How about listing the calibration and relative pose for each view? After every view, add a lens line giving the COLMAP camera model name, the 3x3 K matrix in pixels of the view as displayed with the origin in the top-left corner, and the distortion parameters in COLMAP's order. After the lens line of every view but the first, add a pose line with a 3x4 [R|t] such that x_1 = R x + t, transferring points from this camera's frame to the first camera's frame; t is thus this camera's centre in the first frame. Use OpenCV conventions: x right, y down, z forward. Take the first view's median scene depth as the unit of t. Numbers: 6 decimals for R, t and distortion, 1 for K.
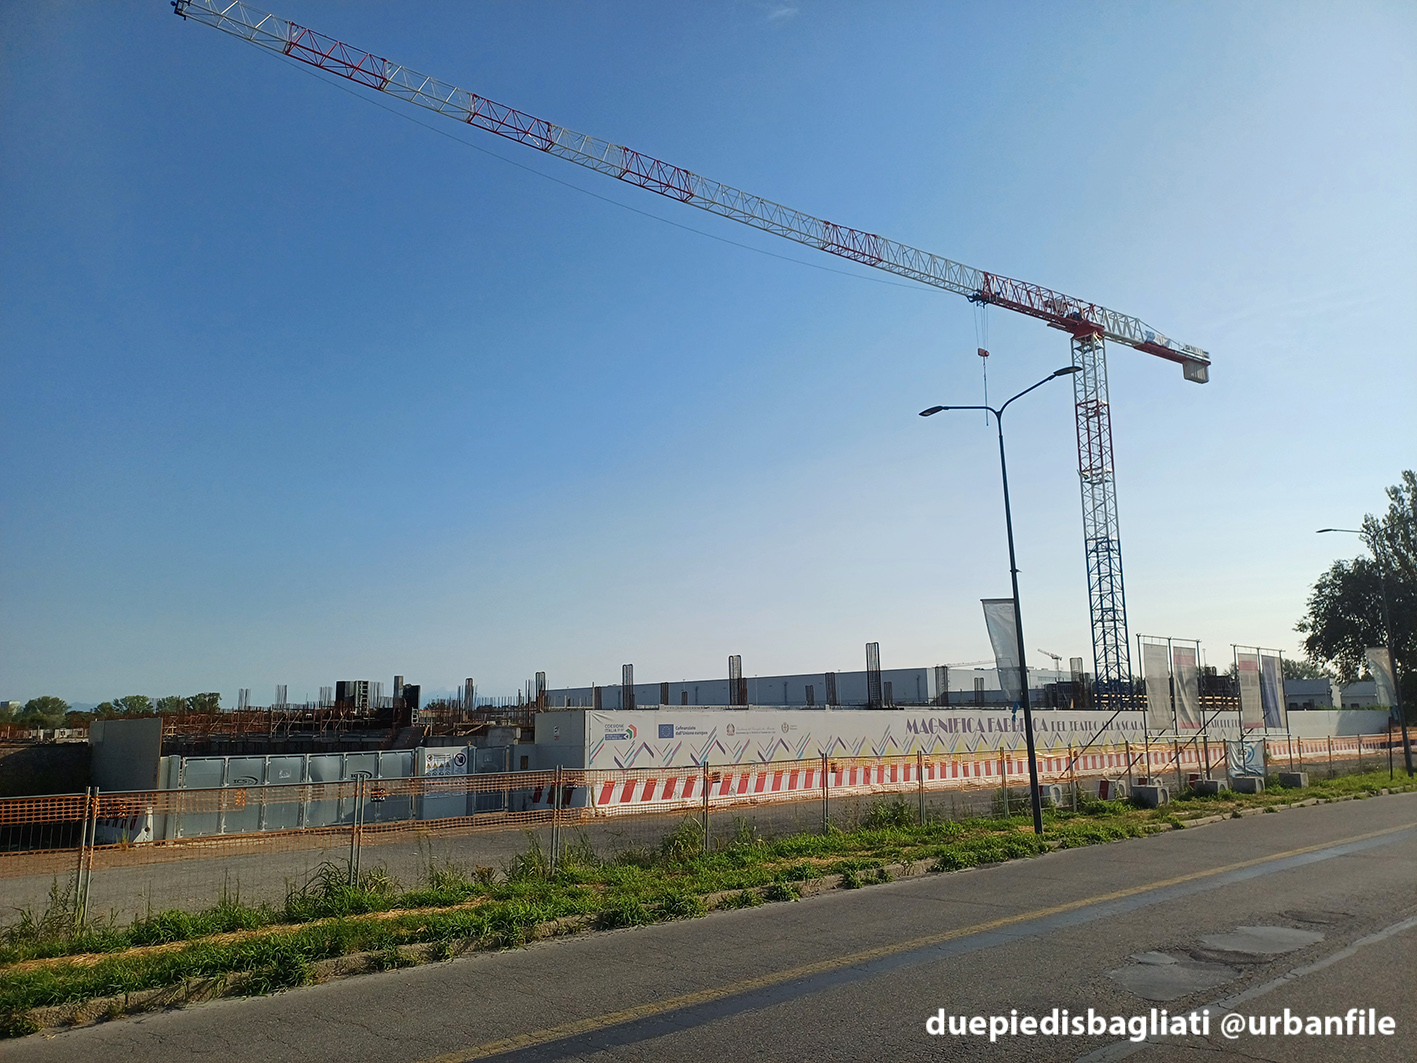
lens RADIAL K [[1051.0, 0, 678.3], [0, 1051.0, 535.1], [0, 0, 1]] dist [0.045375, -0.037679]
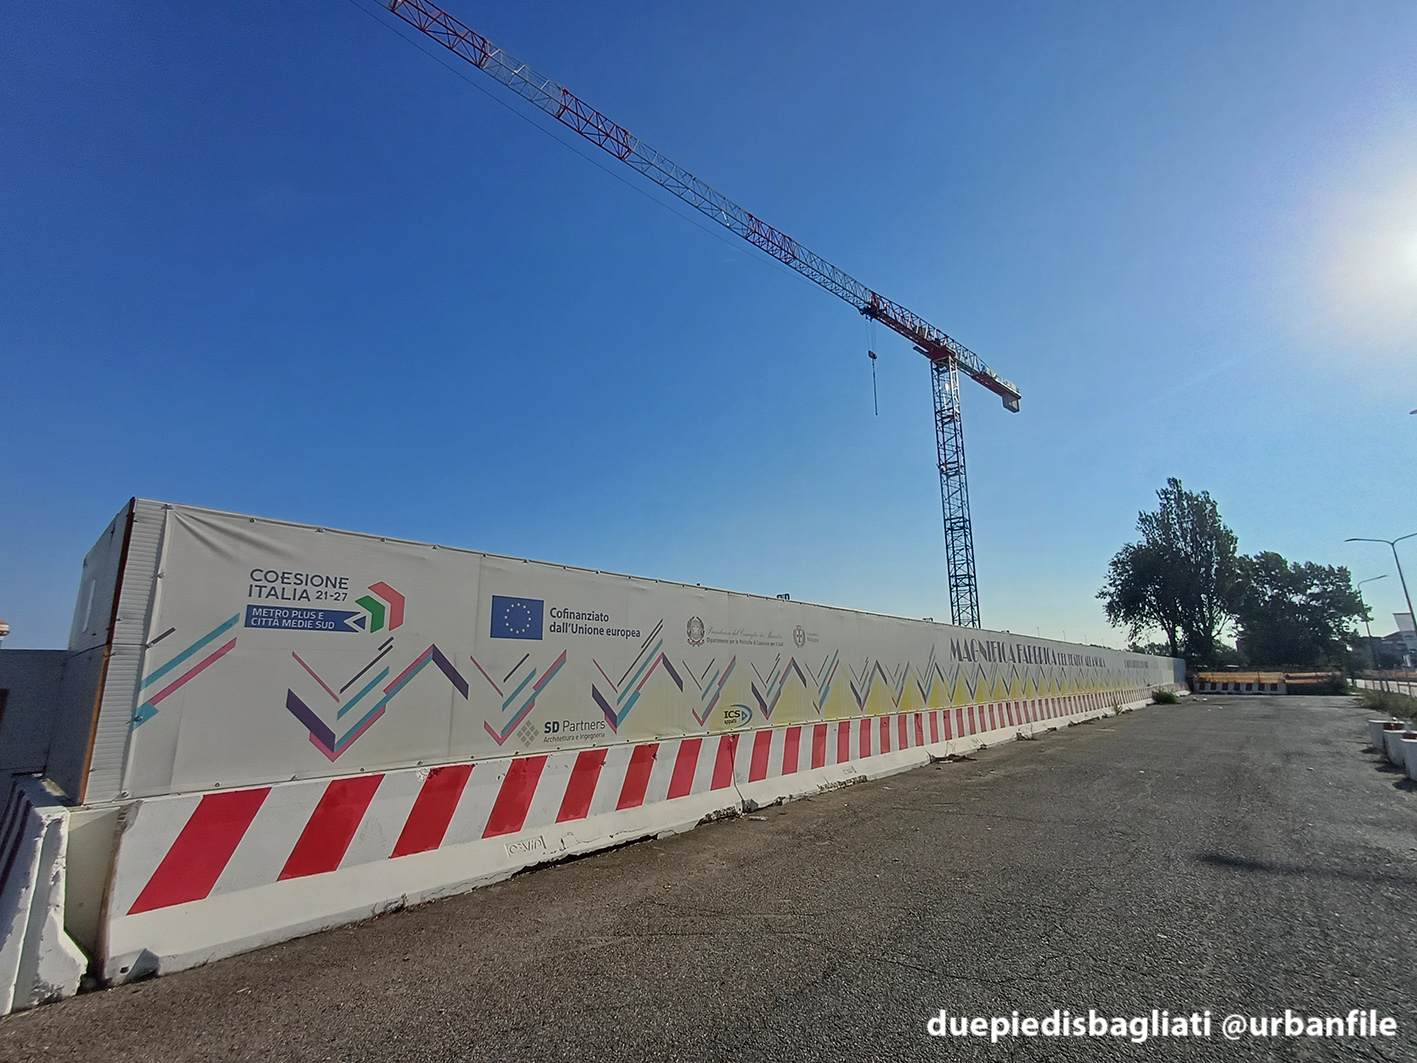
lens RADIAL K [[705.1, 0, 708.5], [0, 705.1, 531.5], [0, 0, 1]] dist [0.002489, 0.000338]
pose [[0.989992, 0.032928, 0.137228, 0.005341], [-0.029273, 0.999163, -0.028569, 0.052765], [-0.138054, 0.024266, 0.990127, 0.248561]]
